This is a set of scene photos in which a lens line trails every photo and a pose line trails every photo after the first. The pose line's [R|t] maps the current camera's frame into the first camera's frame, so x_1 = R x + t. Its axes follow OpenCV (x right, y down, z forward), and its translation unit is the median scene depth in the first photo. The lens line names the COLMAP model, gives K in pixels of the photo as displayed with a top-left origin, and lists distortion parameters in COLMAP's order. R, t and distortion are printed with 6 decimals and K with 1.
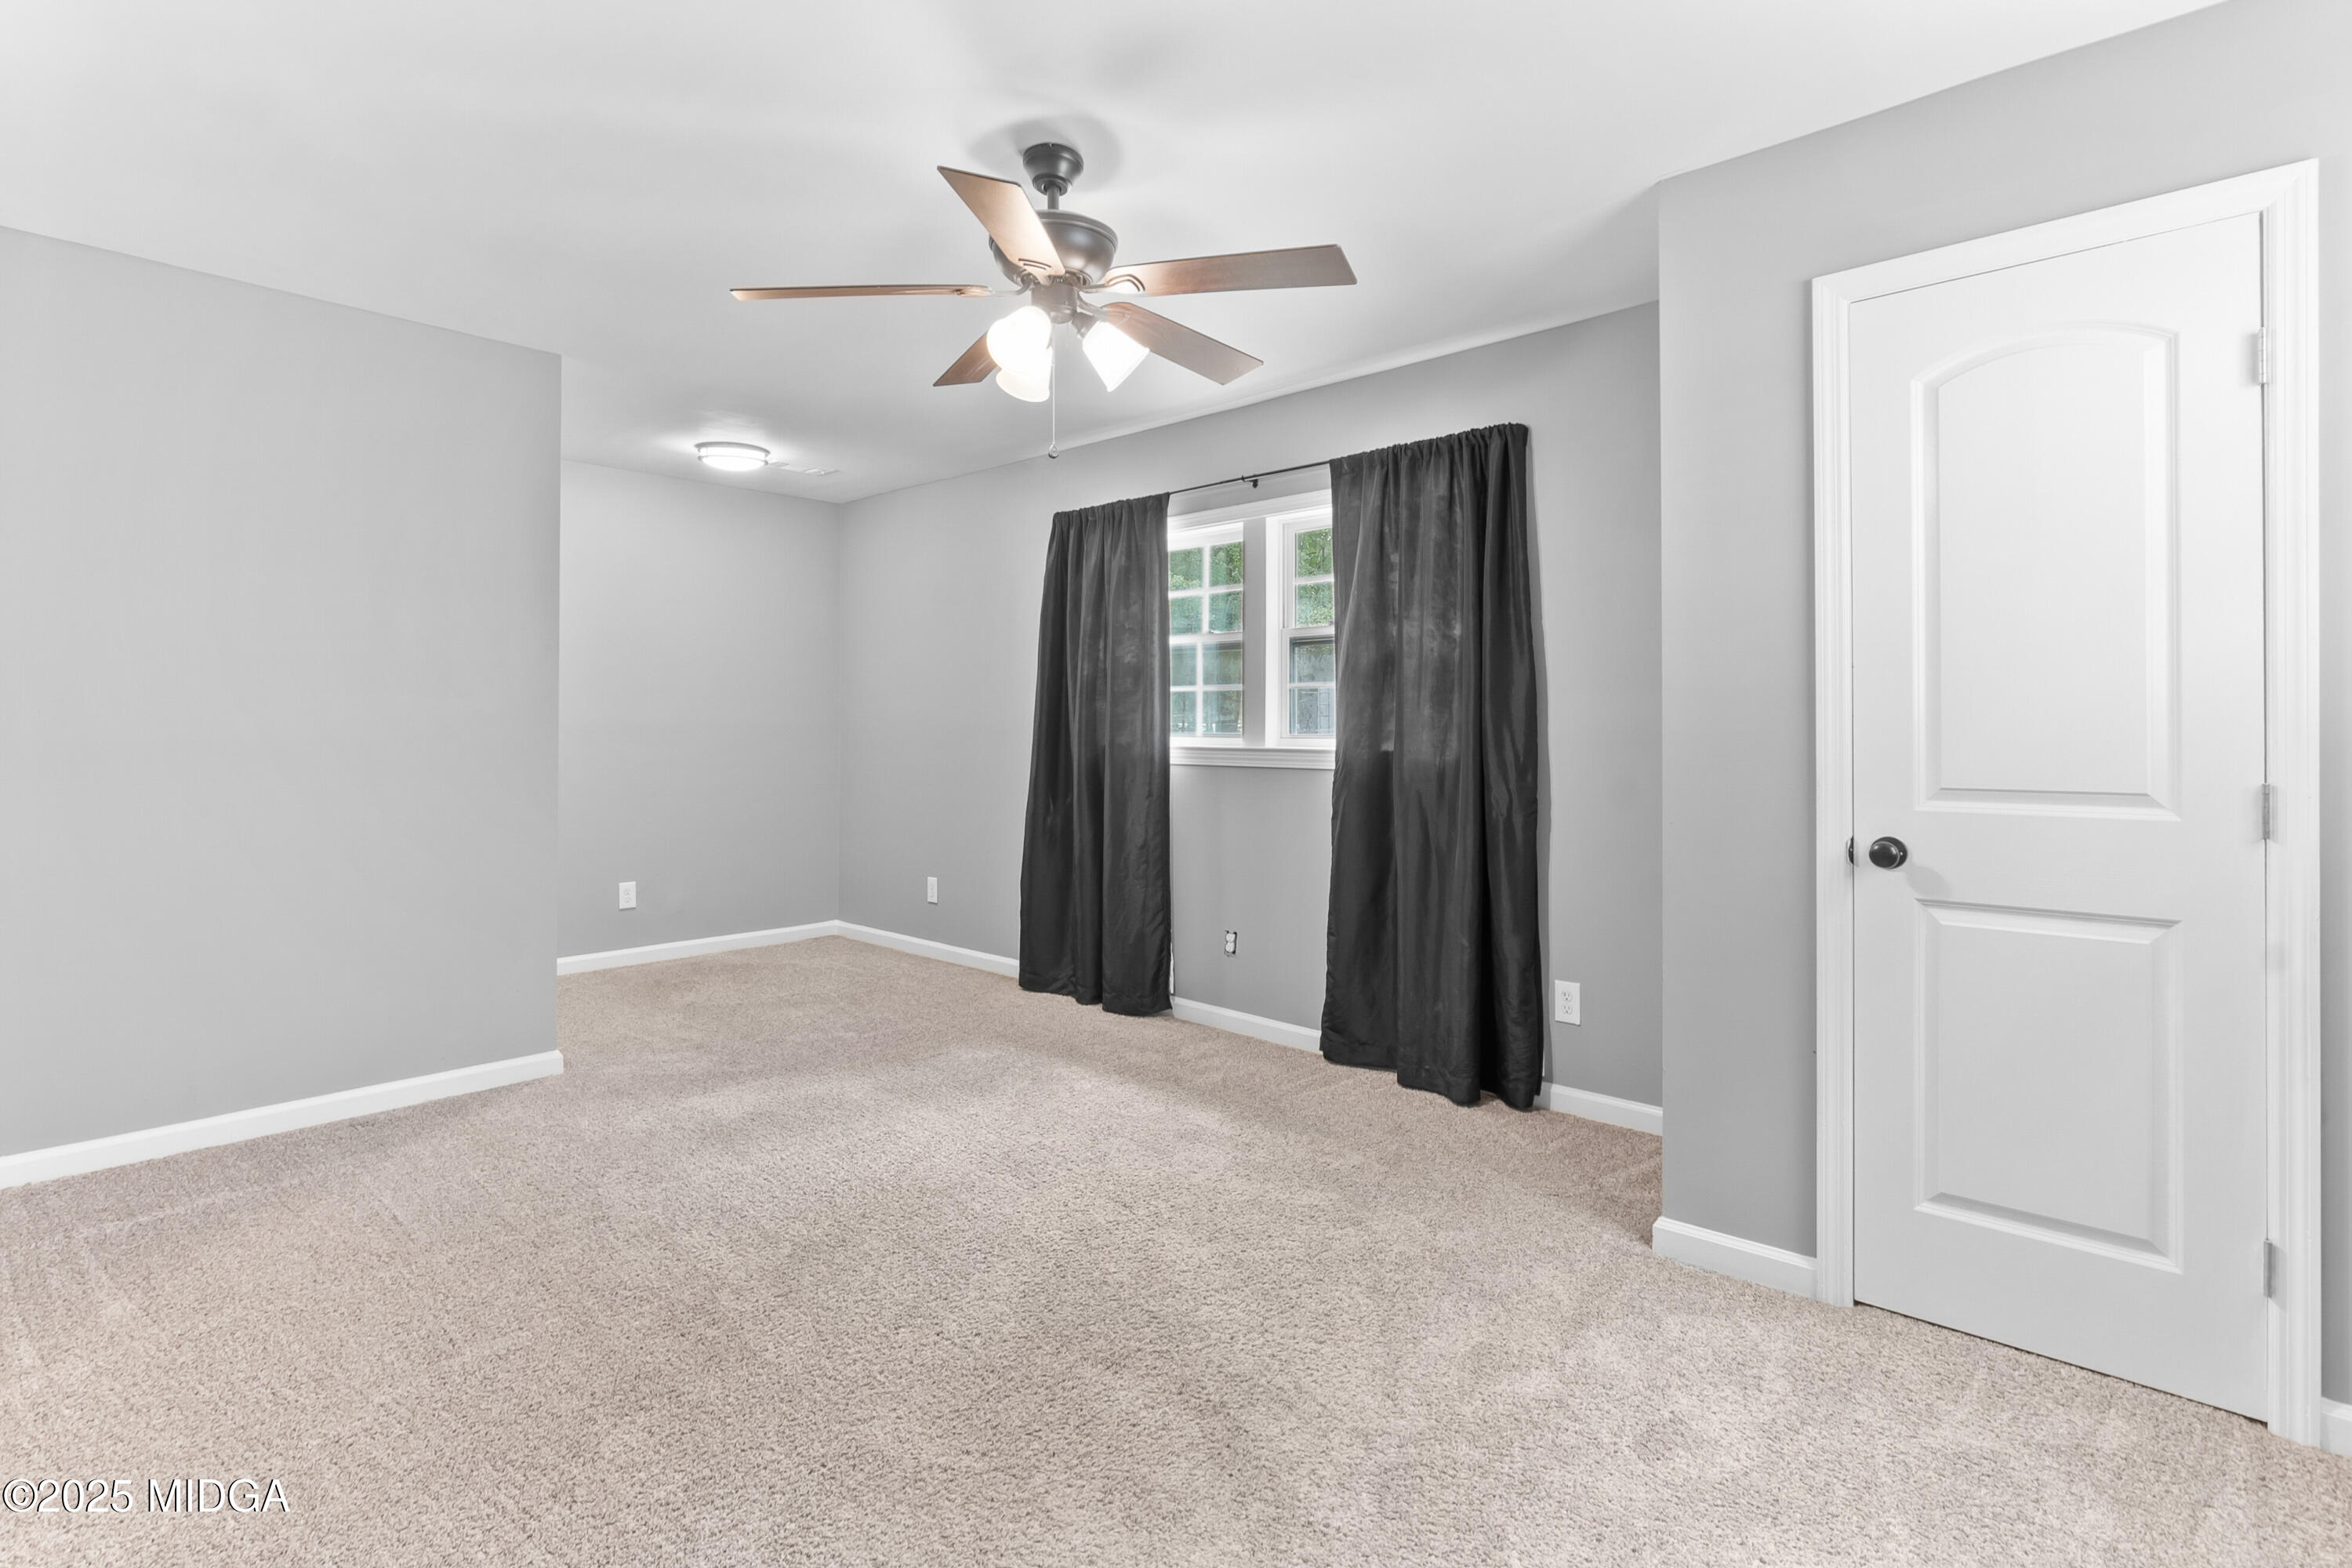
lens RADIAL K [[1111.2, 0, 1173.8], [0, 1111.2, 719.4], [0, 0, 1]] dist [-0.001134, -0.000475]
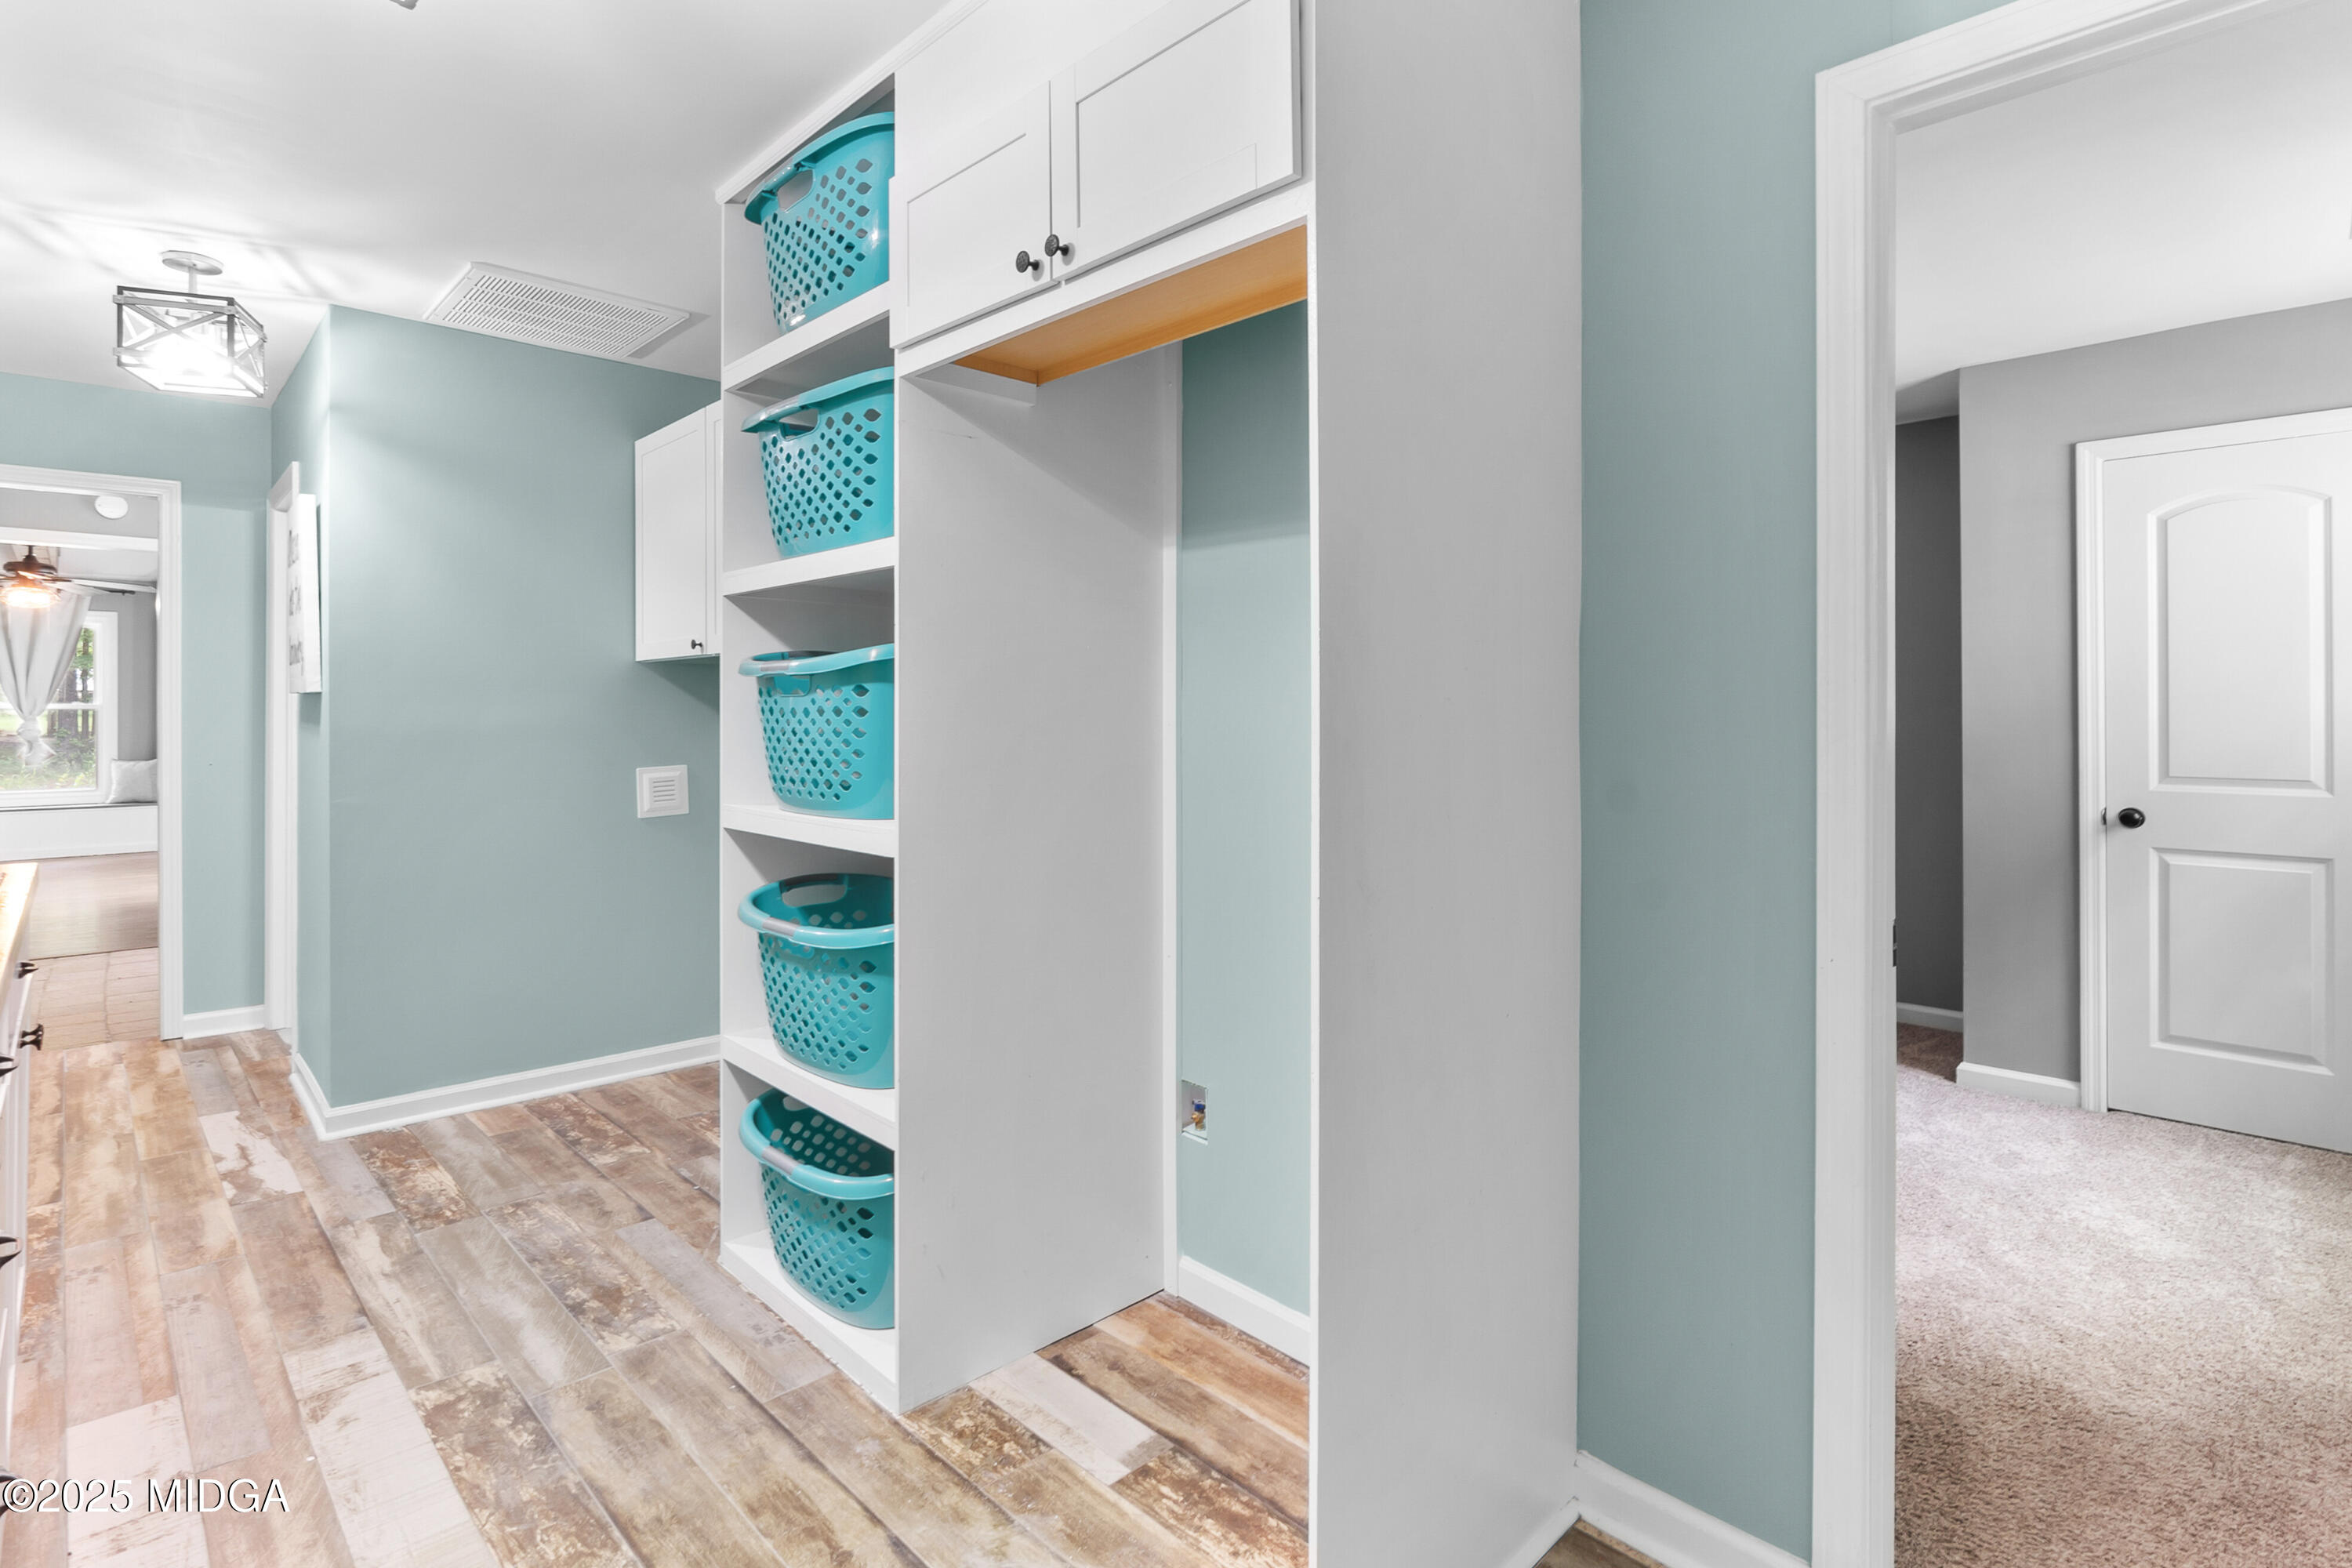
lens RADIAL K [[1130.4, 0, 1176.8], [0, 1130.4, 705.4], [0, 0, 1]] dist [0.000826, 0.000657]
pose [[0.998412, -0.005048, -0.056103, -0.593504], [0.005566, 0.999943, 0.009085, -0.058737], [0.056054, -0.009383, 0.998384, -0.646169]]
